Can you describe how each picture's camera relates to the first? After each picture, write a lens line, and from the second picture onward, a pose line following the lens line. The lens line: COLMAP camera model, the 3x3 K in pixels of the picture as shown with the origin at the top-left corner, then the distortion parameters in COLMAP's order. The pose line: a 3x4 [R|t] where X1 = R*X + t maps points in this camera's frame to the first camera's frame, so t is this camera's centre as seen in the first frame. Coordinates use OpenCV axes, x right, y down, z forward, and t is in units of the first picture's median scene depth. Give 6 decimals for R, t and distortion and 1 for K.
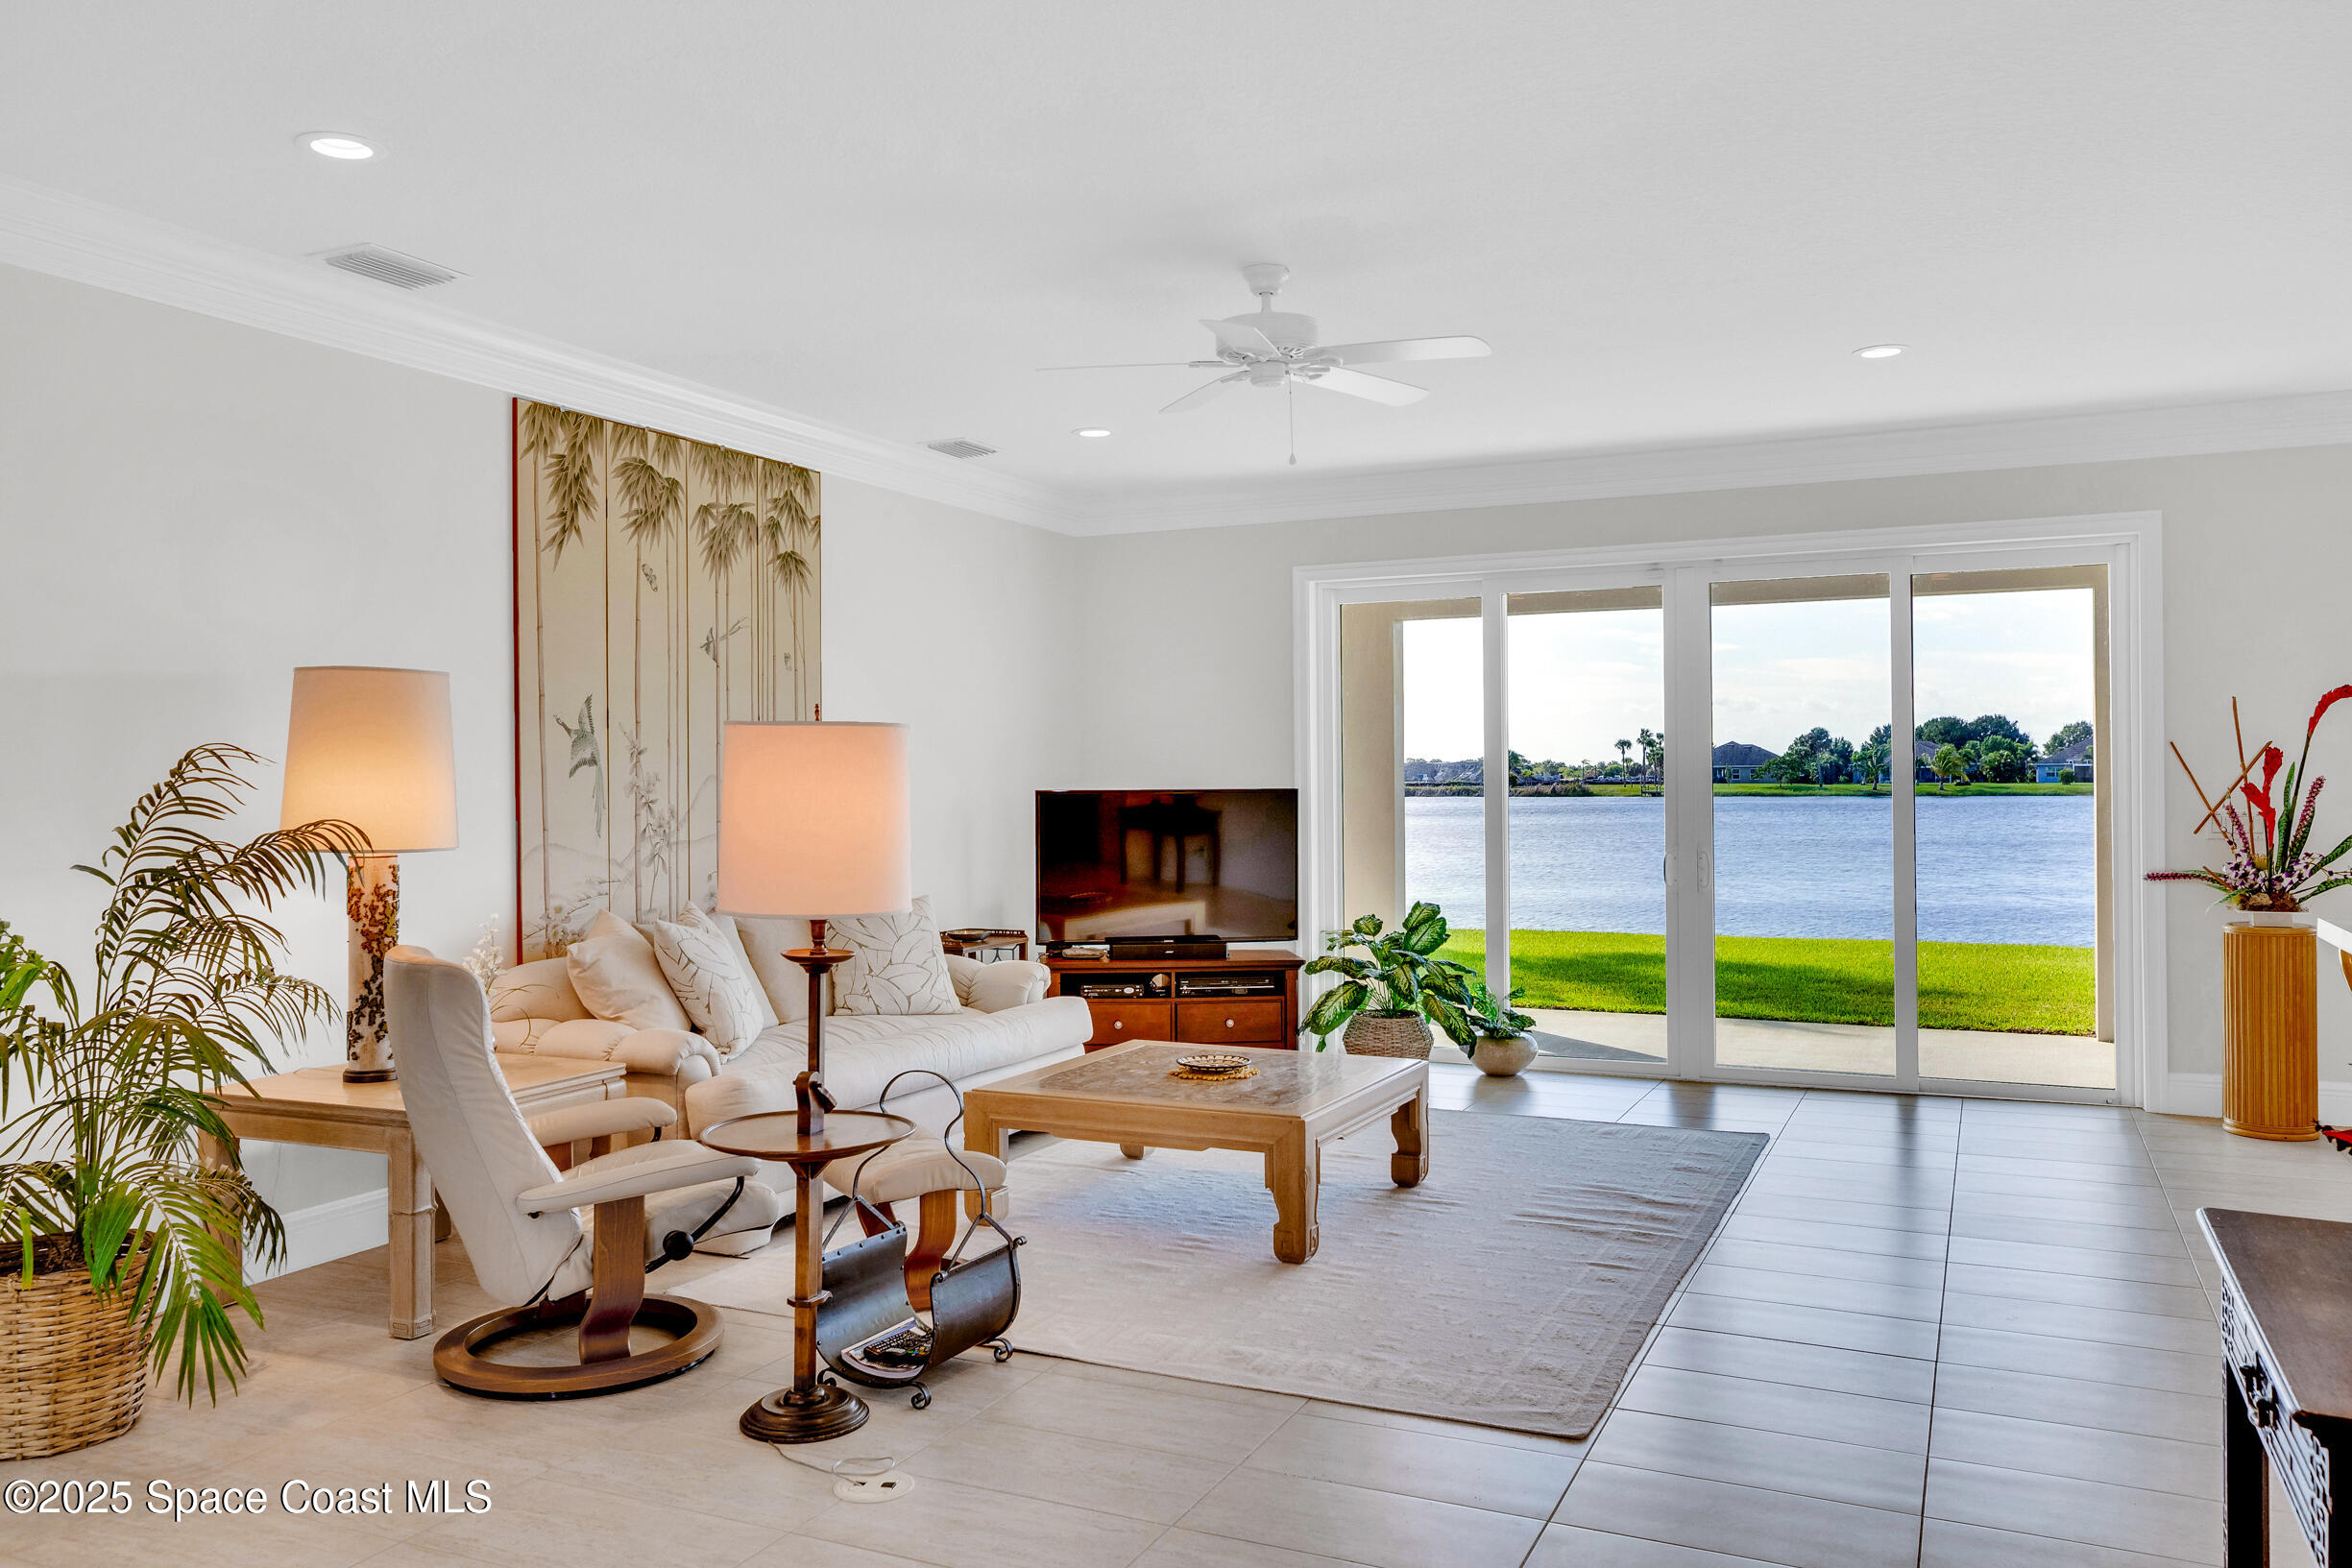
lens RADIAL K [[1716.6, 0, 1182.3], [0, 1716.6, 768.1], [0, 0, 1]] dist [0.011449, 0.011446]
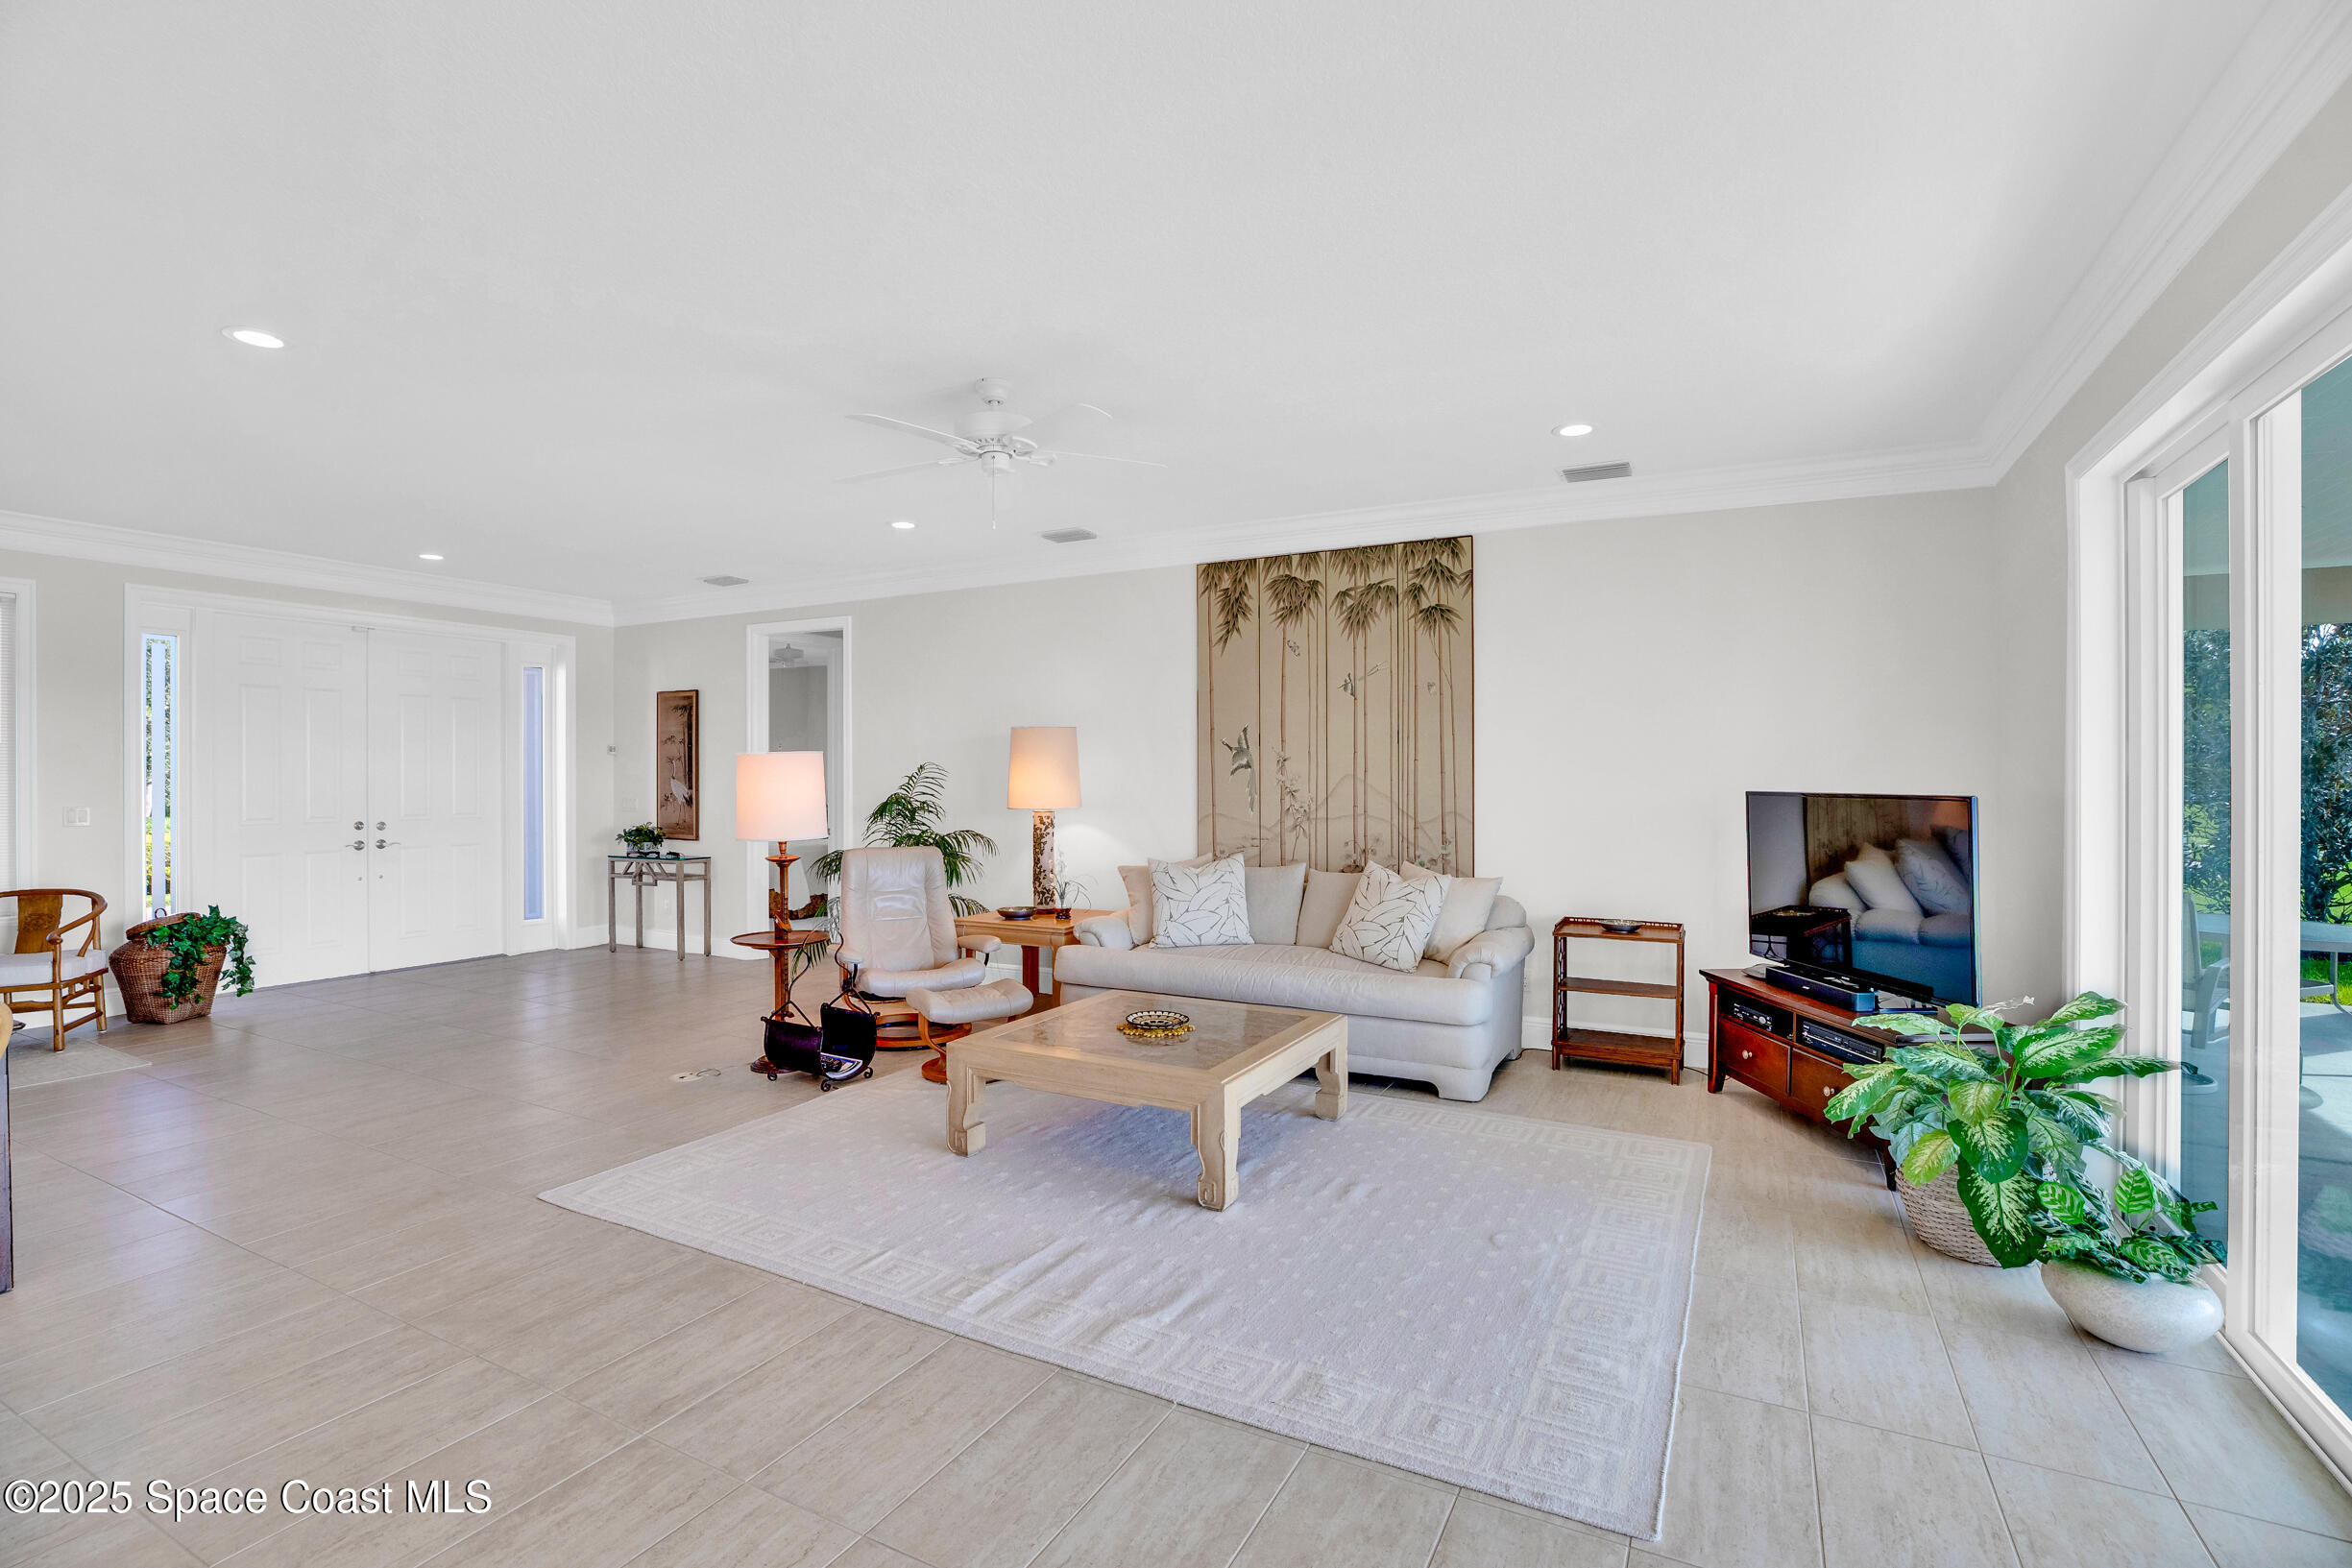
lens RADIAL K [[1084.2, 0, 1184.2], [0, 1084.2, 773.8], [0, 0, 1]] dist [-0.035648, 0.009973]
pose [[-0.038752, 0.005134, -0.999236, 0.666142], [0.006157, 0.999969, 0.004899, -0.001833], [0.999230, -0.005962, -0.038783, 0.916304]]
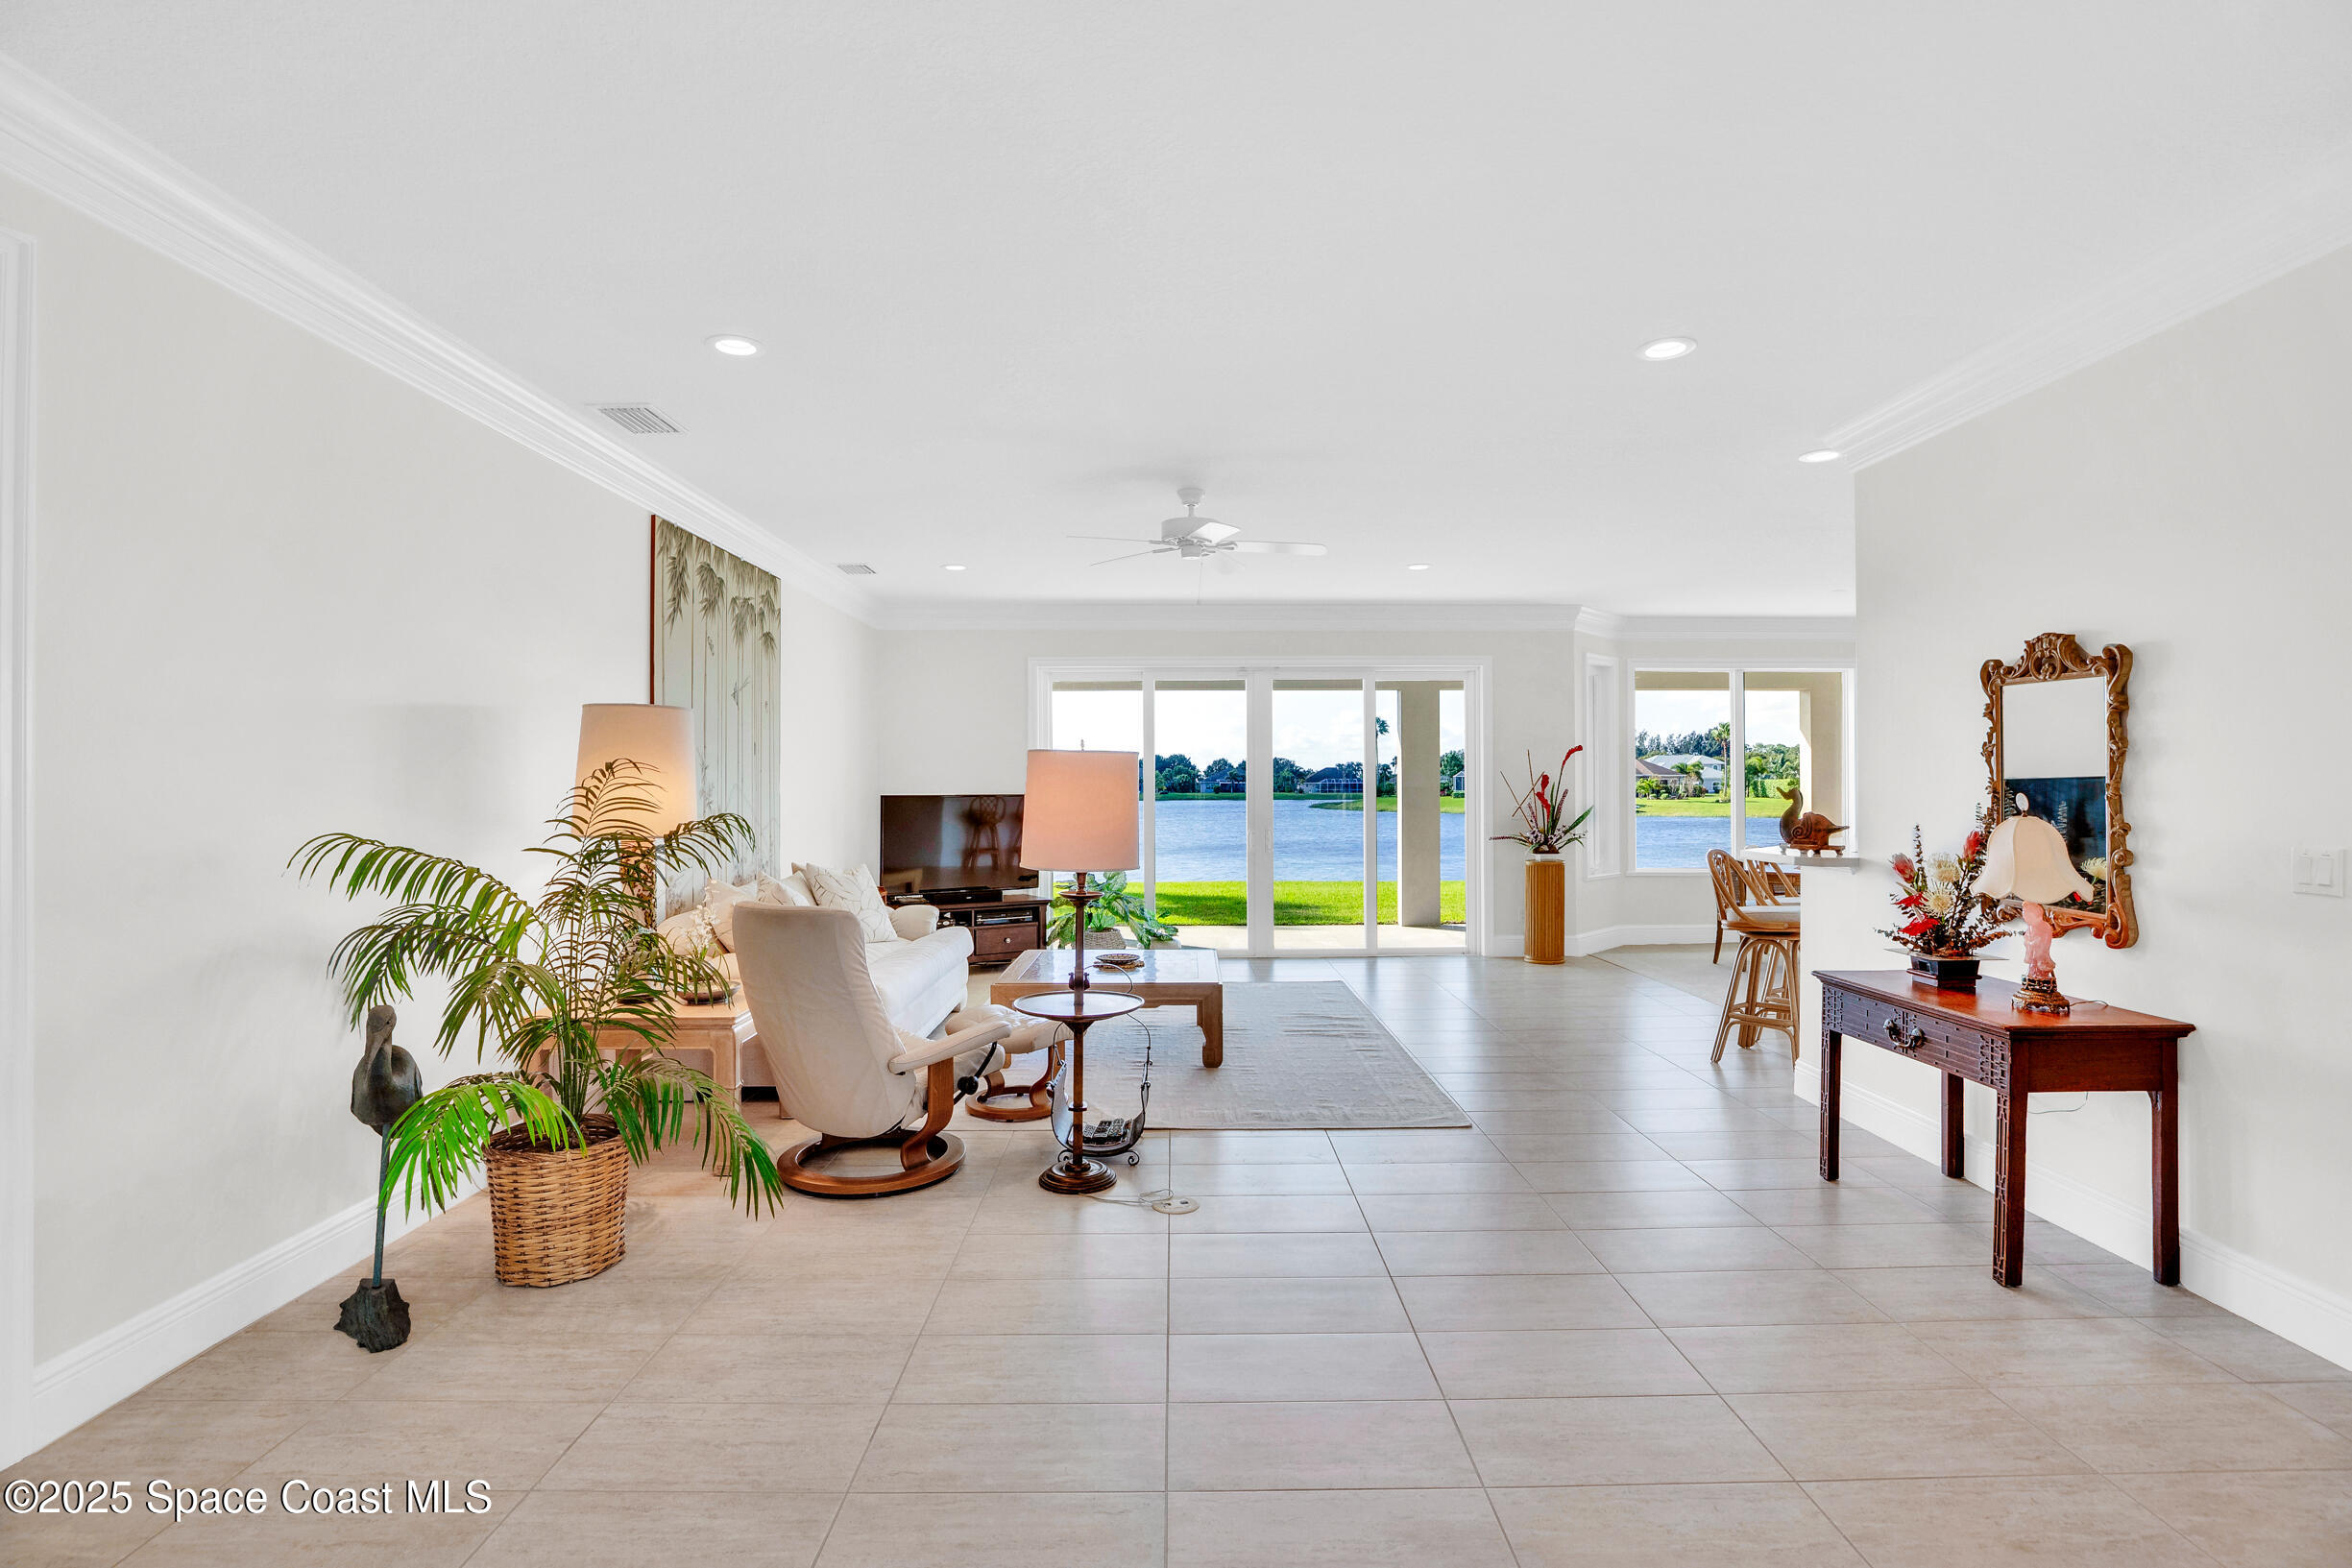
lens RADIAL K [[1084.2, 0, 1168.2], [0, 1084.2, 788.6], [0, 0, 1]] dist [-0.035648, 0.009973]
pose [[0.906574, 0.002307, 0.422041, -0.334912], [-0.004479, 0.999981, 0.004154, 0.002335], [-0.422023, -0.005656, 0.906567, 0.024646]]
